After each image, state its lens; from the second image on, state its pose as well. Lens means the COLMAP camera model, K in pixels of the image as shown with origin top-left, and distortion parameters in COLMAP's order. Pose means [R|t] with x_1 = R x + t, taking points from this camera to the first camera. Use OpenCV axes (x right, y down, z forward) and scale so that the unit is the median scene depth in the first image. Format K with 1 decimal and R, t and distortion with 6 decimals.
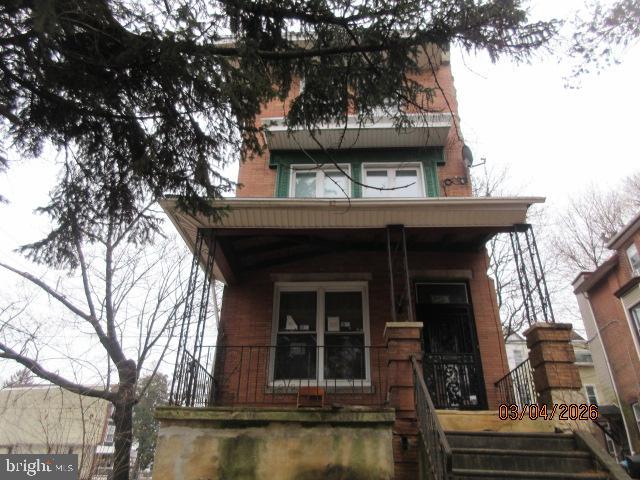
lens RADIAL K [[477.2, 0, 320.0], [0, 477.2, 240.0], [0, 0, 1]] dist [0.006743, 0.004433]
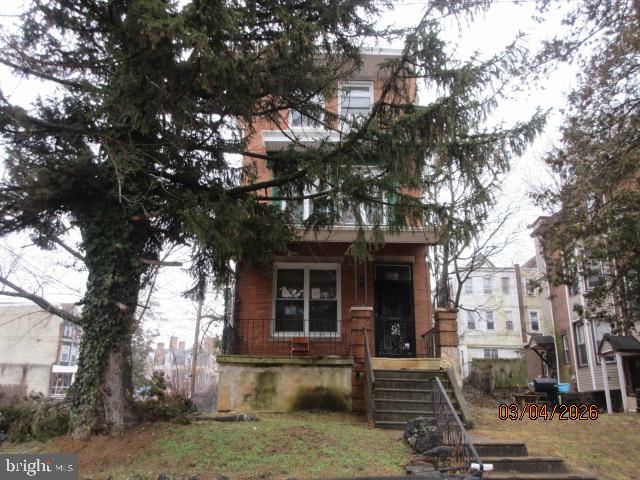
lens RADIAL K [[575.5, 0, 320.0], [0, 575.5, 240.0], [0, 0, 1]] dist [-0.007448, 0.003817]
pose [[0.997780, 0.015090, 0.064865, -0.077641], [-0.027362, 0.980876, 0.192700, -0.330464], [-0.060716, -0.194047, 0.979111, -0.686601]]
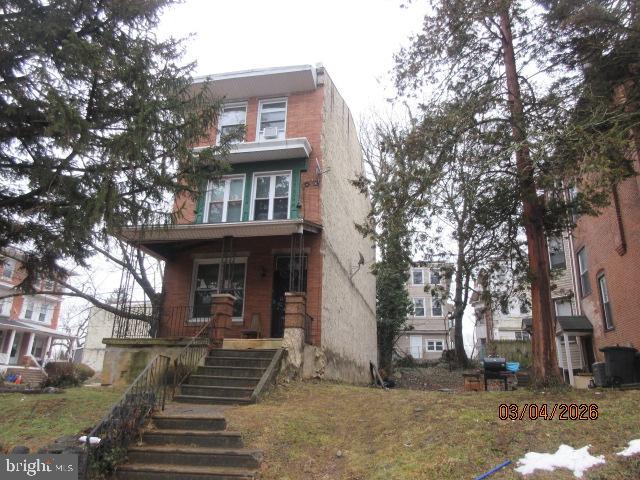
lens RADIAL K [[477.2, 0, 320.0], [0, 477.2, 240.0], [0, 0, 1]] dist [0.006743, 0.004433]
pose [[0.986371, -0.042022, -0.159078, 0.652694], [0.070619, 0.981377, 0.178640, -0.260623], [0.148609, -0.187440, 0.970970, -0.554410]]
